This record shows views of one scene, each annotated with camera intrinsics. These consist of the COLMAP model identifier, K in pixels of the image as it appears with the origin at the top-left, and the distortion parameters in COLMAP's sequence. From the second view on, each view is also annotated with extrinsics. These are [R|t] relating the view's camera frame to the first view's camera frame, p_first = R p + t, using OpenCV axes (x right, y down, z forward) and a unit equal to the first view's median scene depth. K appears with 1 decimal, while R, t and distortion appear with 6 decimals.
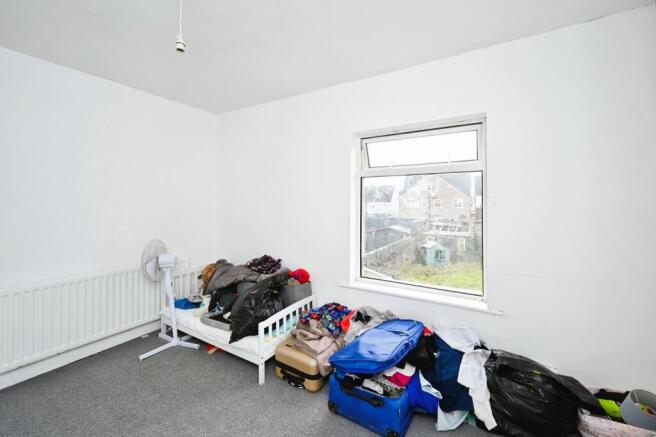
lens RADIAL K [[276.4, 0, 347.3], [0, 276.4, 198.3], [0, 0, 1]] dist [0.001169, 0.000150]
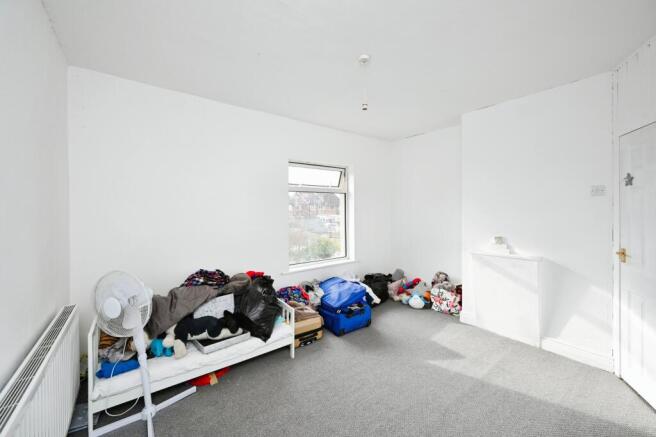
lens RADIAL K [[262.2, 0, 328.3], [0, 262.2, 209.3], [0, 0, 1]] dist [0.000039, 0.000007]
pose [[0.375866, -0.002967, 0.926669, -1.169173], [-0.000057, 0.999995, 0.003225, 0.009148], [-0.926674, -0.001265, 0.375864, 0.369928]]
